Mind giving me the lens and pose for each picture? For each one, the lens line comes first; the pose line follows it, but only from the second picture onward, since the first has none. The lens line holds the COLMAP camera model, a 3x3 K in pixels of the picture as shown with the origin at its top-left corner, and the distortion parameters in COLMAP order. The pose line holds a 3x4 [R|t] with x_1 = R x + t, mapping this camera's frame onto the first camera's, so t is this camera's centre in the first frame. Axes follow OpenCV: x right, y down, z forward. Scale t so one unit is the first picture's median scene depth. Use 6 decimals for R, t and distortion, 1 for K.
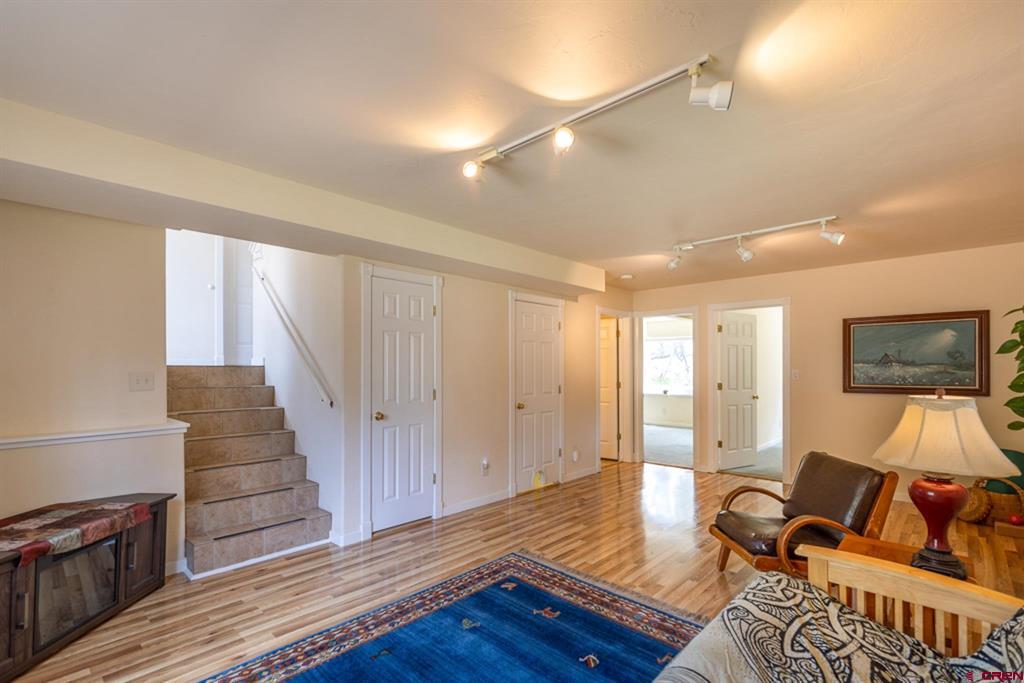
lens RADIAL K [[467.0, 0, 516.7], [0, 467.0, 360.1], [0, 0, 1]] dist [-0.002145, -0.000143]
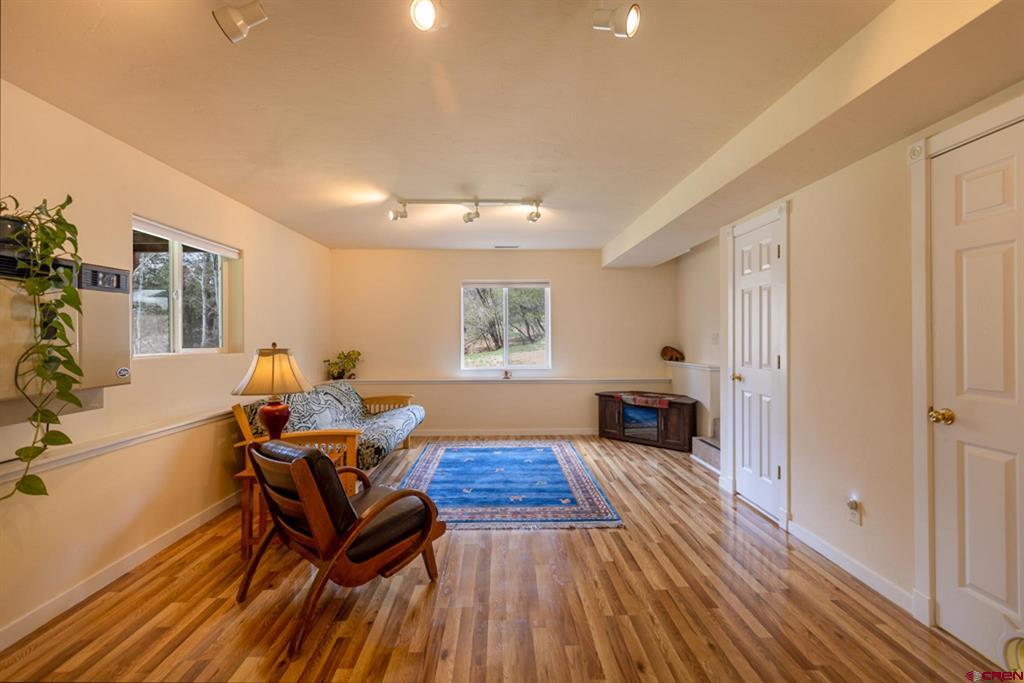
lens RADIAL K [[467.0, 0, 512.4], [0, 467.0, 339.7], [0, 0, 1]] dist [-0.002145, -0.000143]
pose [[-0.713170, 0.003255, -0.700983, 0.800851], [0.011064, 0.999917, -0.006613, 0.045412], [0.700903, -0.012471, -0.713147, 1.493629]]
